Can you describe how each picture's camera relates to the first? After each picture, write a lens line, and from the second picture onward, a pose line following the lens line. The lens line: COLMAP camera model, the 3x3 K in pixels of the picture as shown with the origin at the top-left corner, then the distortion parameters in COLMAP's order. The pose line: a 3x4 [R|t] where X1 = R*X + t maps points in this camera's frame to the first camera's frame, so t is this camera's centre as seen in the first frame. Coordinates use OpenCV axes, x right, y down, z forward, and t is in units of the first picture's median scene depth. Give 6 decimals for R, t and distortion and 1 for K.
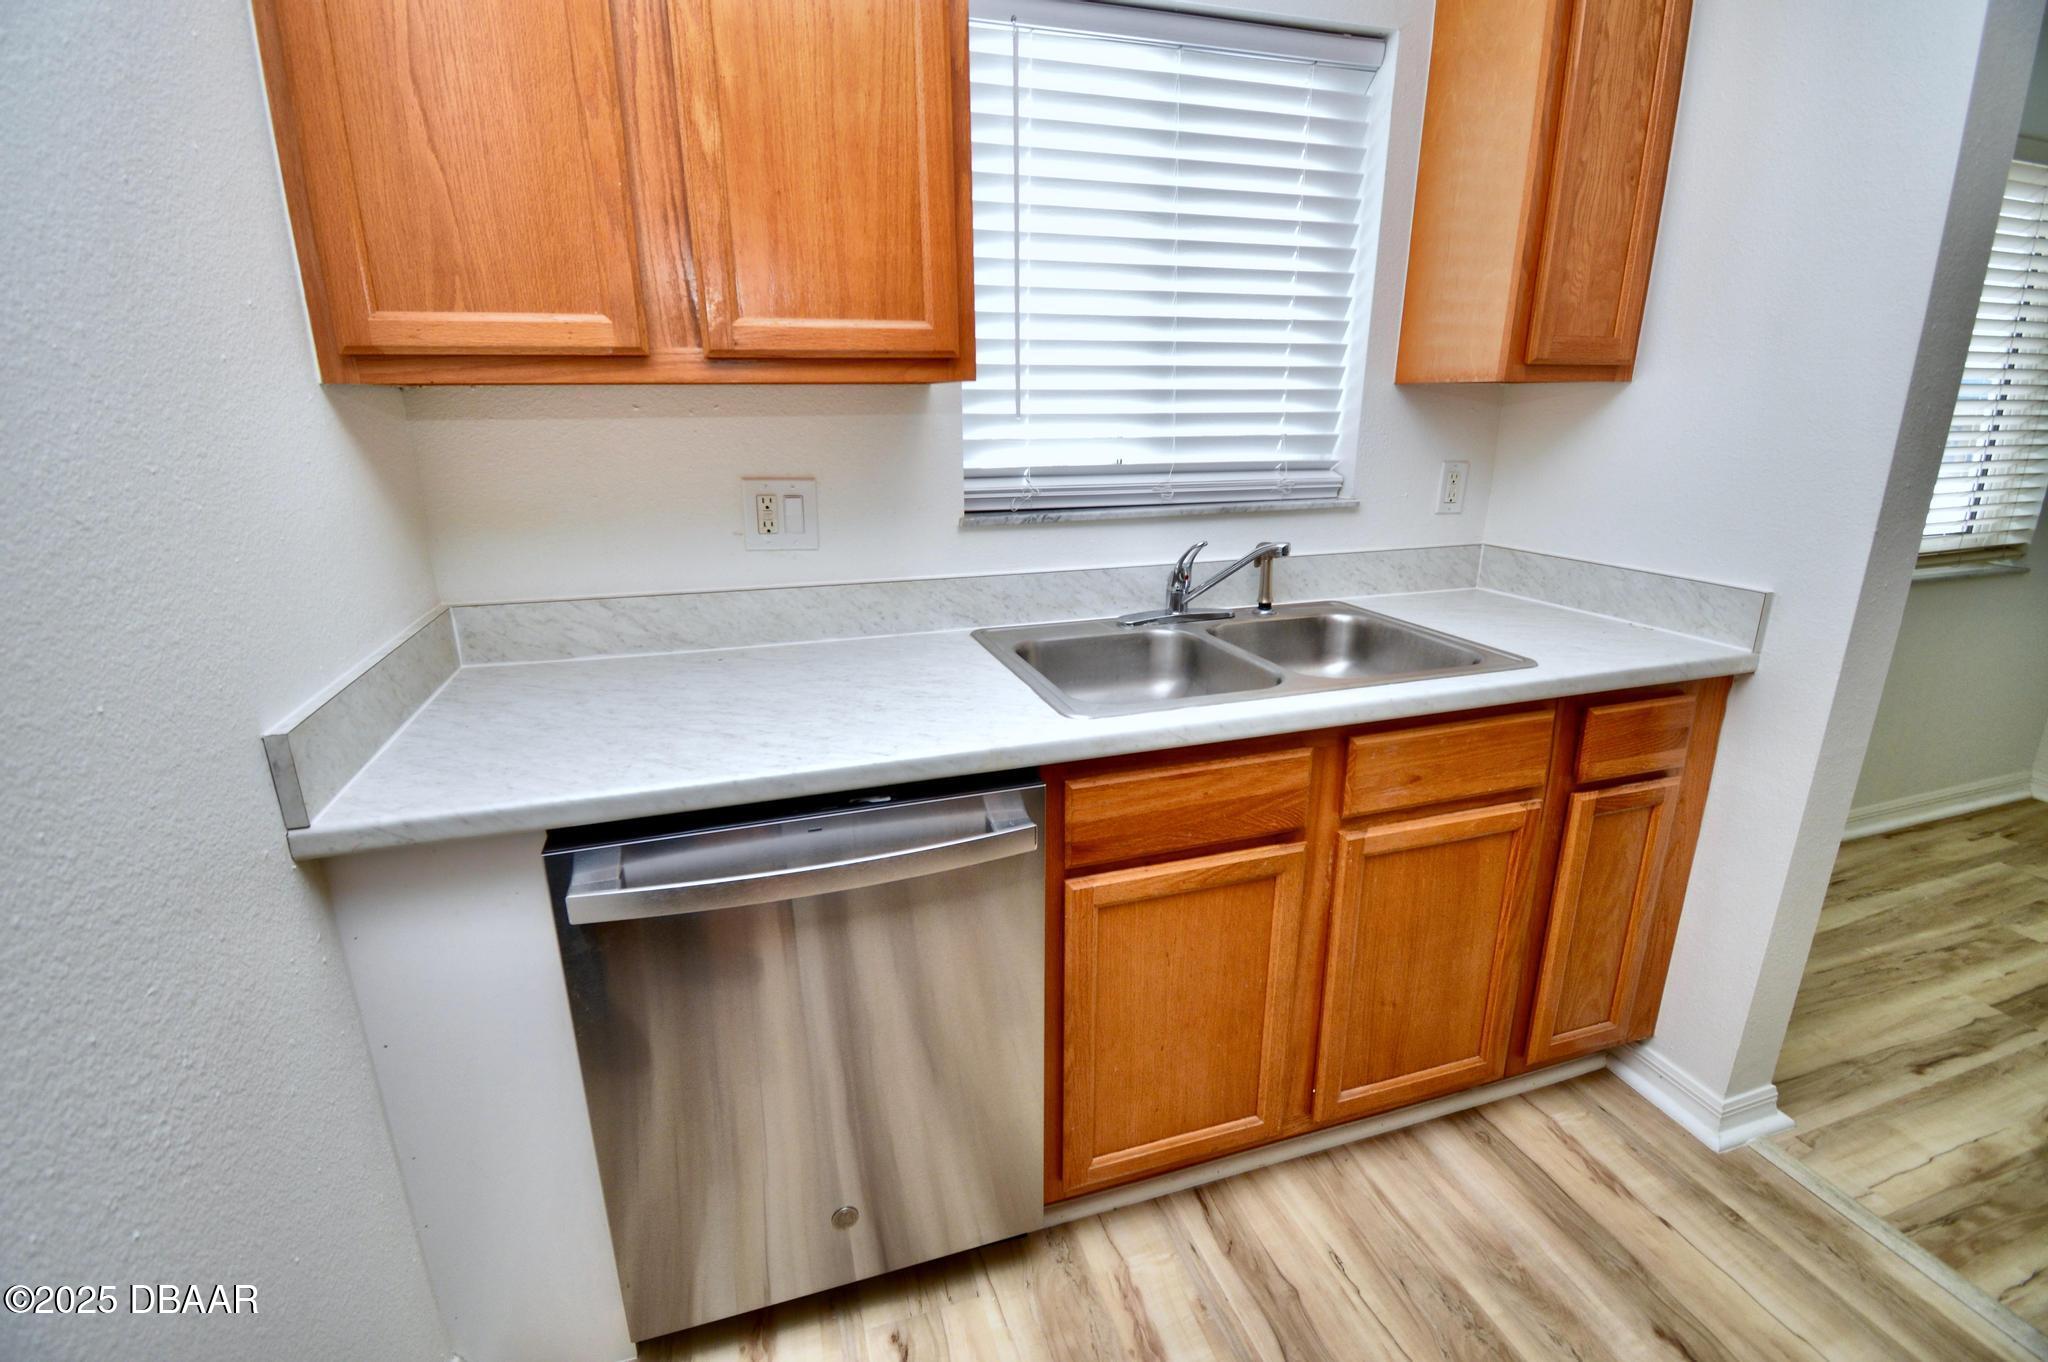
lens RADIAL K [[899.1, 0, 1026.7], [0, 899.1, 672.3], [0, 0, 1]] dist [0.014241, -0.018990]
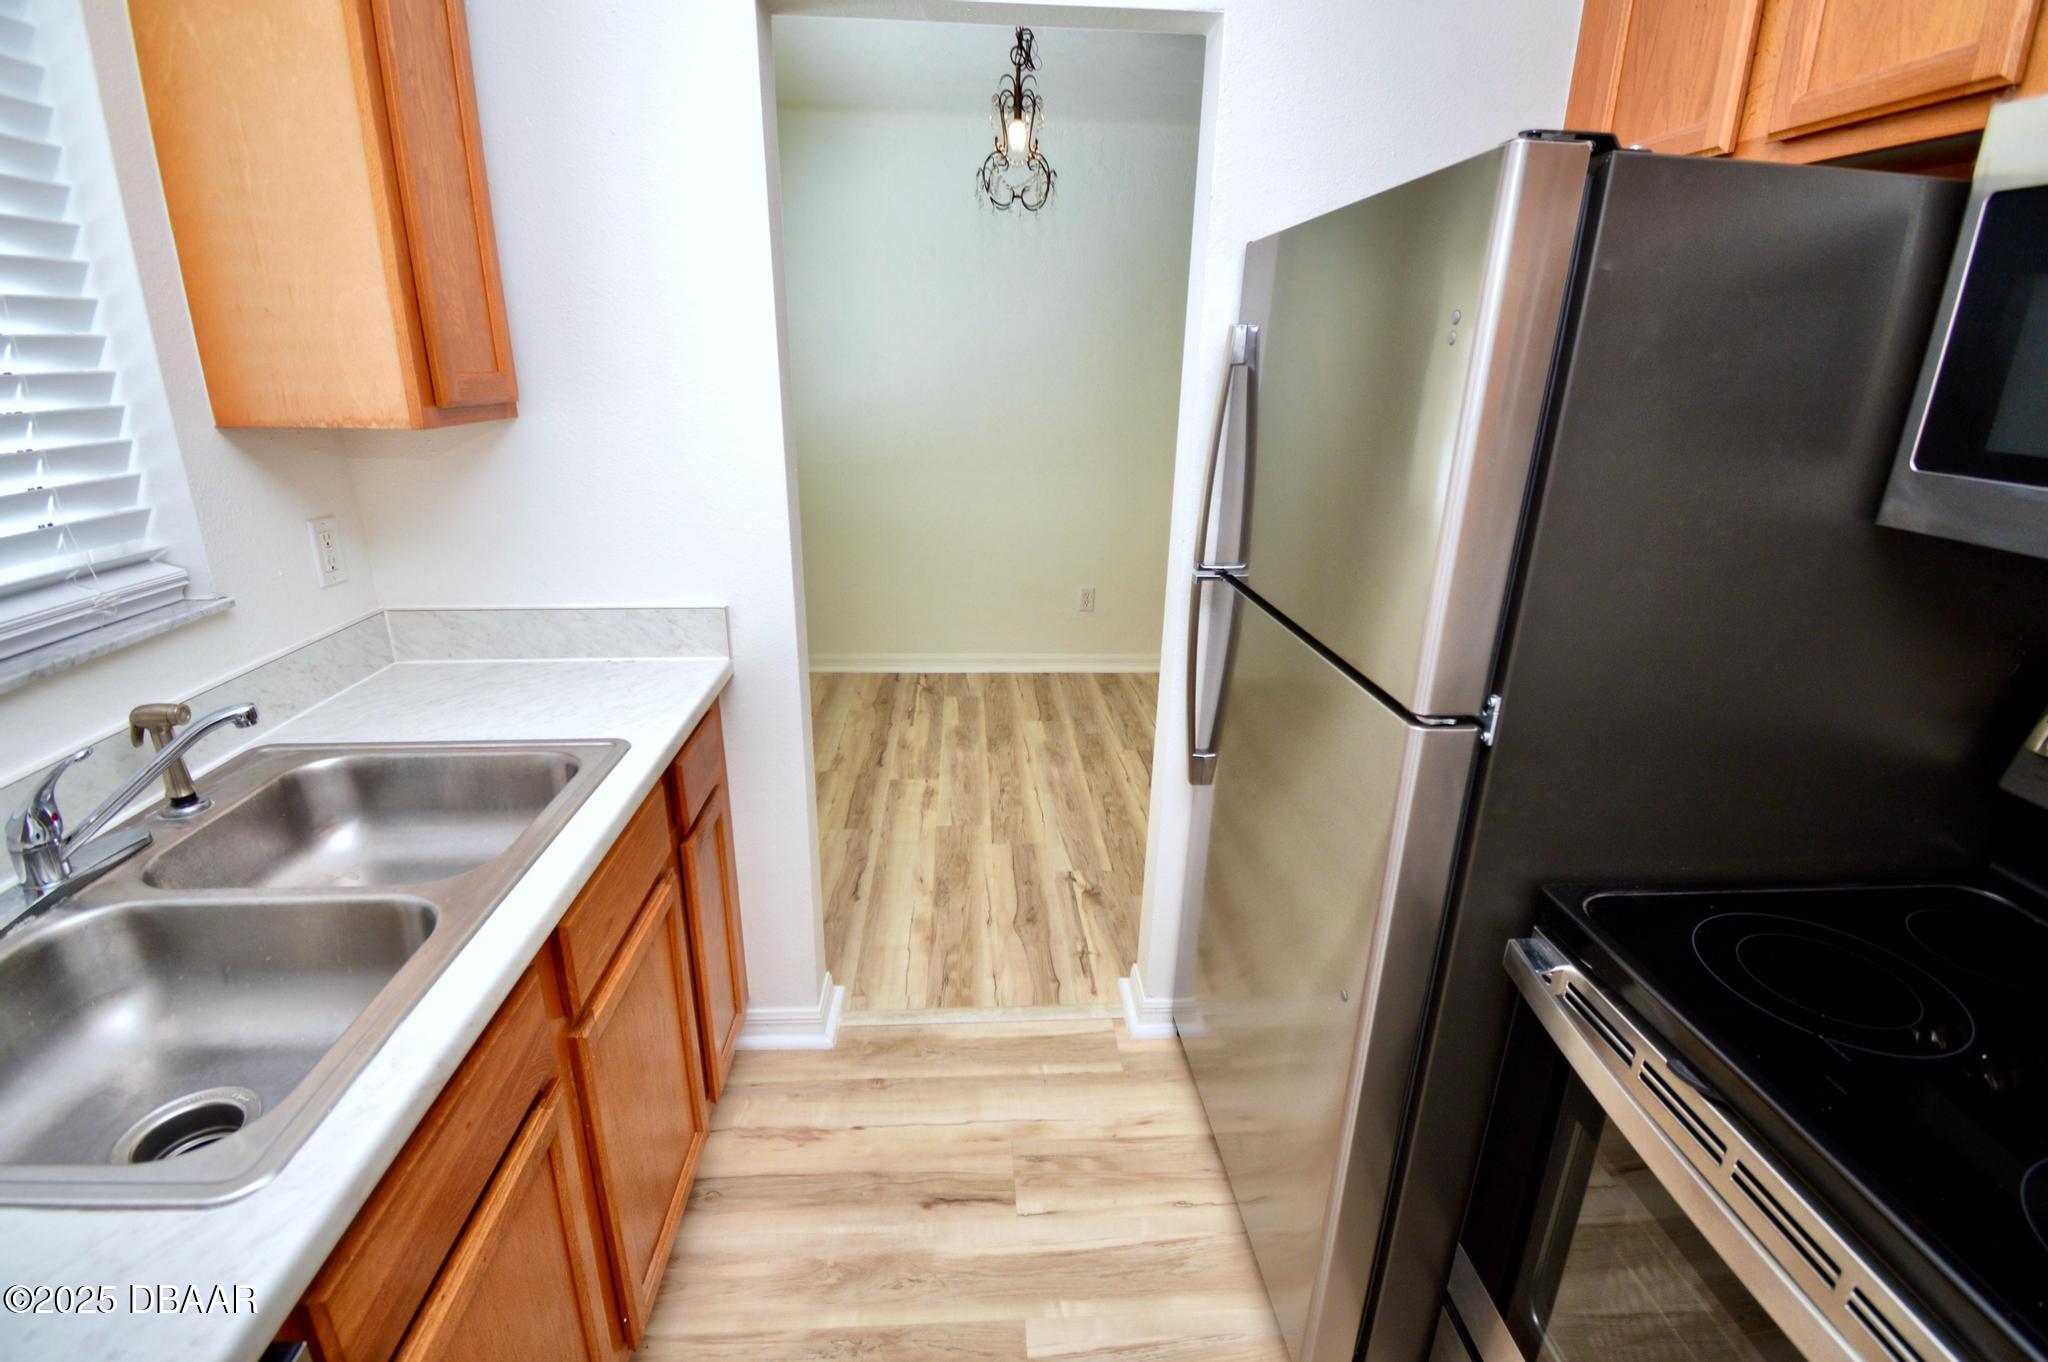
lens RADIAL K [[925.3, 0, 1013.9], [0, 925.3, 668.5], [0, 0, 1]] dist [0.015206, -0.022059]
pose [[0.252048, -0.302306, 0.919284, -0.182500], [0.262904, 0.935616, 0.235594, -0.190927], [-0.931318, 0.182302, 0.315298, 0.294737]]
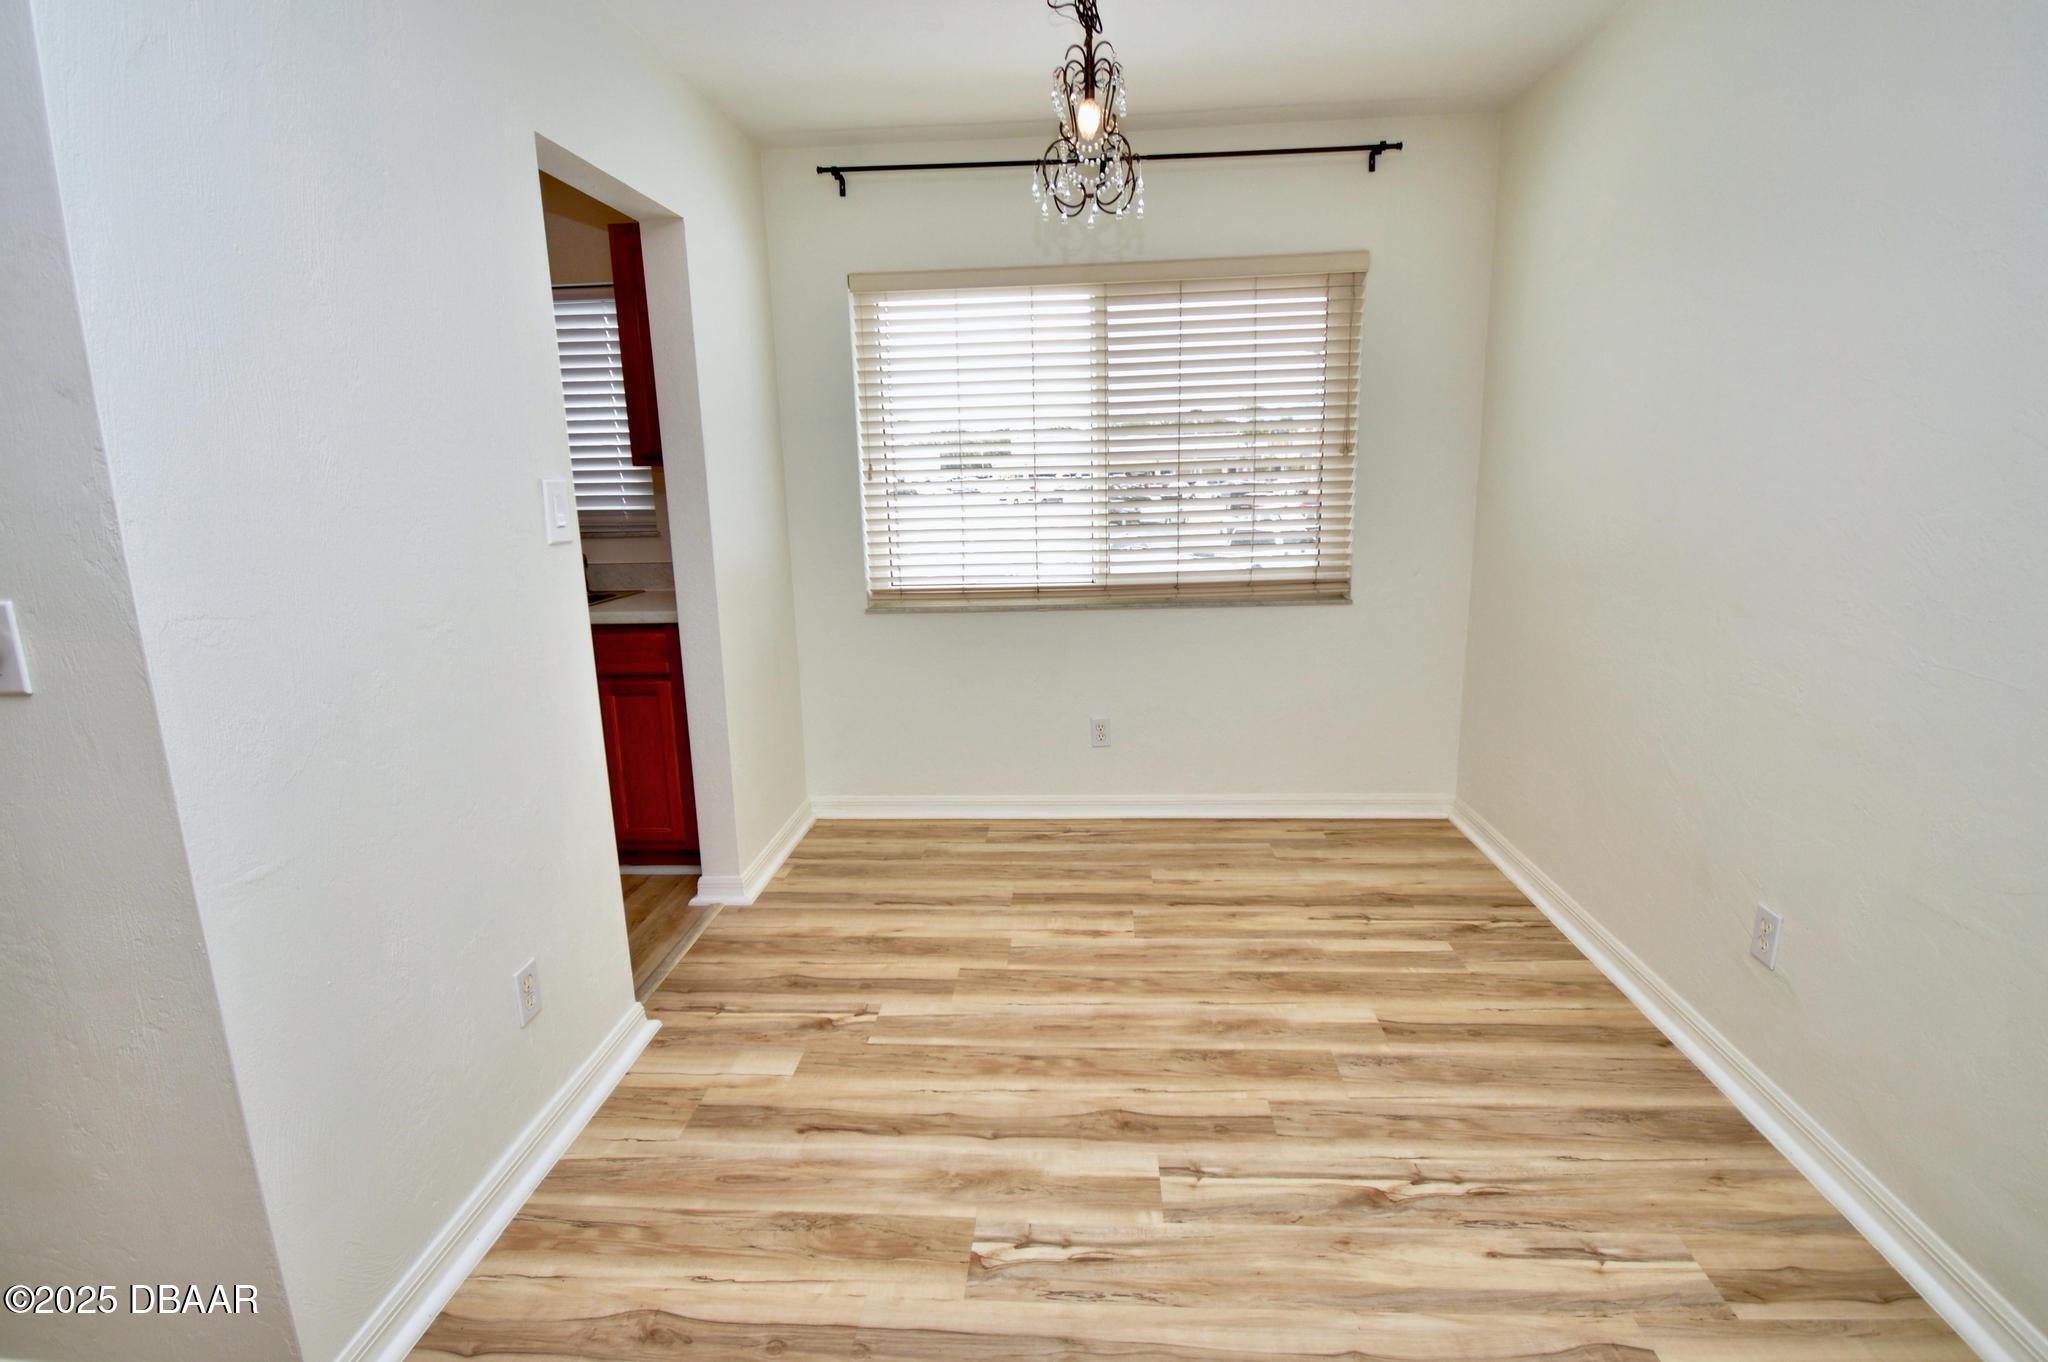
lens RADIAL K [[925.3, 0, 1013.9], [0, 925.3, 668.5], [0, 0, 1]] dist [0.015206, -0.022059]
pose [[0.934390, 0.049802, -0.352753, 2.075718], [-0.080589, 0.994061, -0.073125, 0.169466], [0.347017, 0.096755, 0.932855, -0.528593]]
